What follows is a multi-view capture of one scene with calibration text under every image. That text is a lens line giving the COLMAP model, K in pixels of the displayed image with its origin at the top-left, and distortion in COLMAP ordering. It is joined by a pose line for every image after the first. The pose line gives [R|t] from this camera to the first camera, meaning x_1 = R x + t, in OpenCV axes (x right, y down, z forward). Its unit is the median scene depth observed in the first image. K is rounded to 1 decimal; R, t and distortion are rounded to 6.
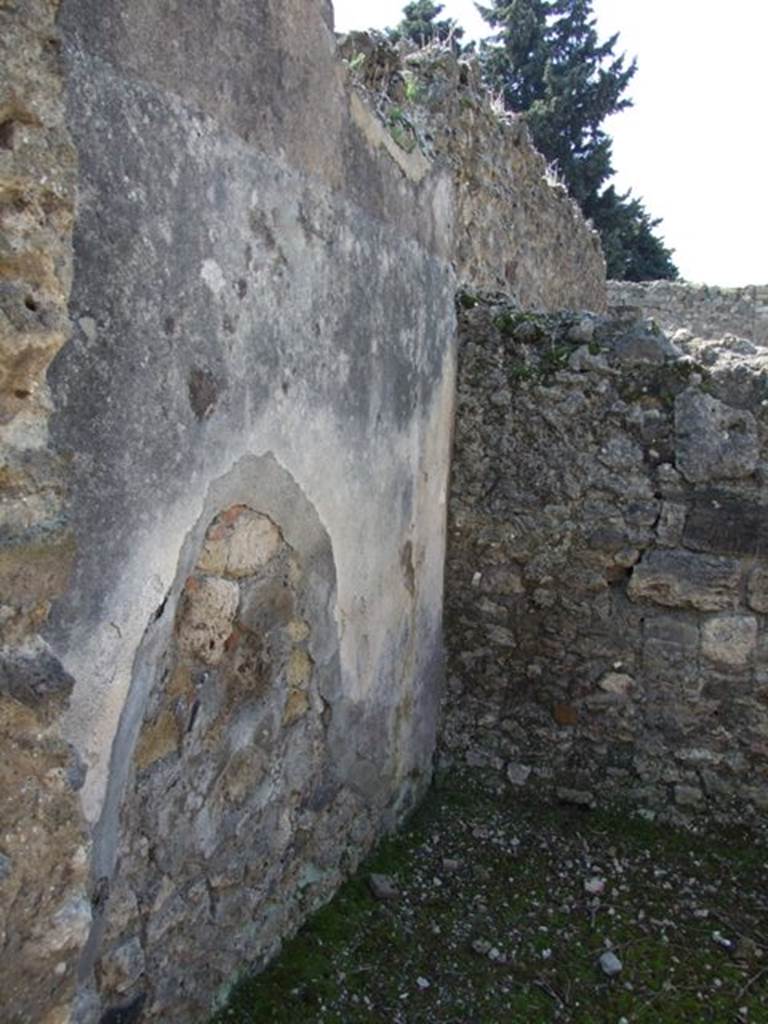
lens RADIAL K [[827.2, 0, 384.0], [0, 827.2, 512.0], [0, 0, 1]] dist [-0.065311, 0.065906]
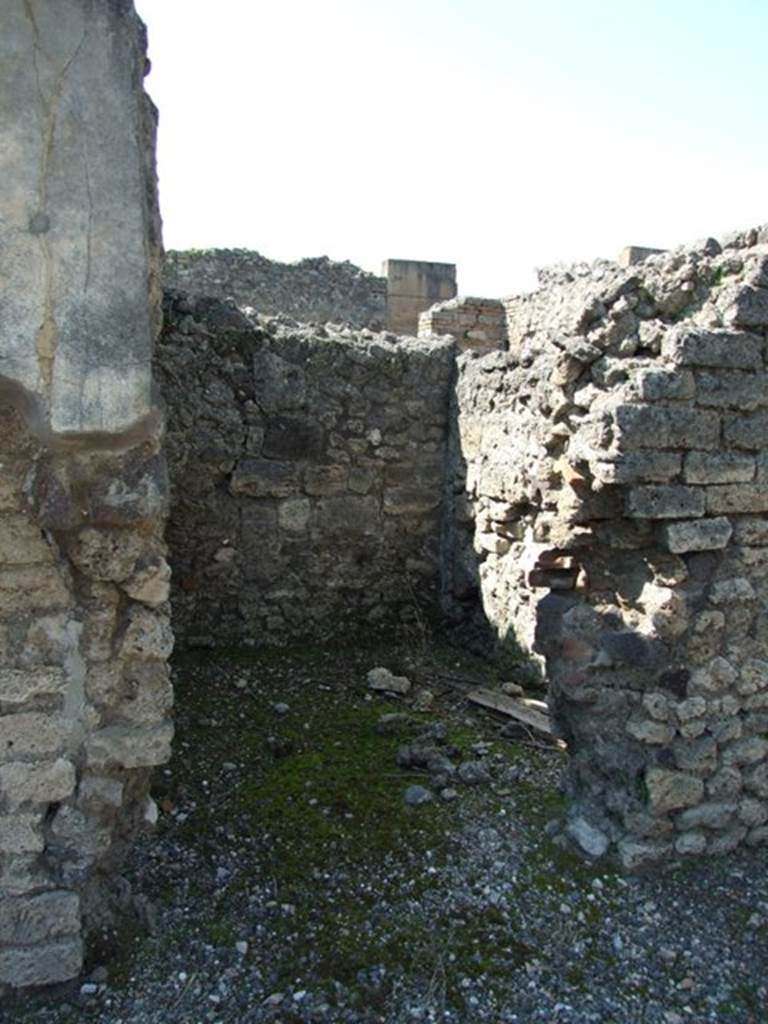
lens RADIAL K [[827.2, 0, 384.0], [0, 827.2, 512.0], [0, 0, 1]] dist [-0.065311, 0.065906]
pose [[0.751450, -0.094027, 0.653056, -0.450081], [0.052949, 0.995195, 0.082361, 0.030743], [-0.657662, -0.027312, 0.752818, -0.268240]]
